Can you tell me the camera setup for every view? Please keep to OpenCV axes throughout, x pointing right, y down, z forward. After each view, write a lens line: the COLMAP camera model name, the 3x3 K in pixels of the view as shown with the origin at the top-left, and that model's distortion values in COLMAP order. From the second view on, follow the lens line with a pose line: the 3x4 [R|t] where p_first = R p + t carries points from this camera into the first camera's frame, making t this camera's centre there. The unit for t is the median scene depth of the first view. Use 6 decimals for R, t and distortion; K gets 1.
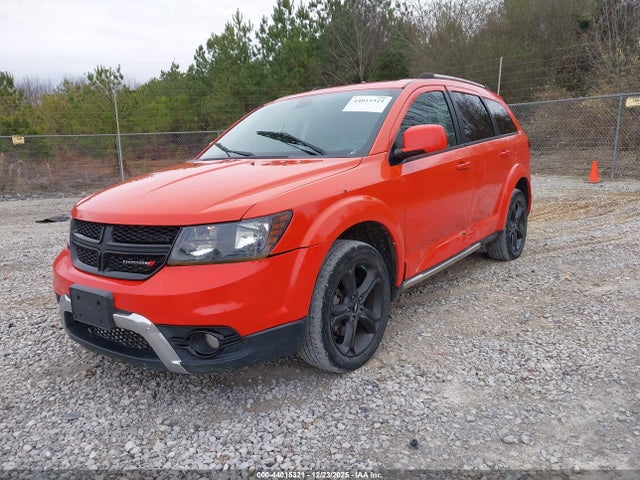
lens RADIAL K [[512.9, 0, 319.5], [0, 512.9, 243.5], [0, 0, 1]] dist [0.035980, -0.053274]
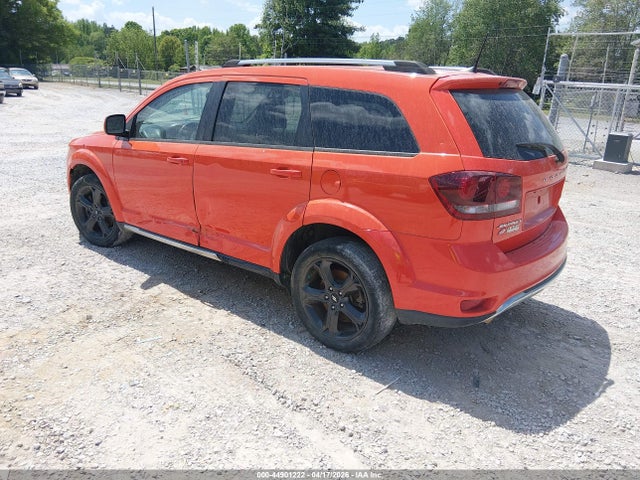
lens RADIAL K [[512.9, 0, 318.6], [0, 512.9, 237.8], [0, 0, 1]] dist [0.035980, -0.053274]
pose [[-0.061380, 0.334444, -0.940415, 1.415013], [-0.212944, 0.916111, 0.339700, -0.463368], [0.975135, 0.221106, 0.014987, 1.447218]]
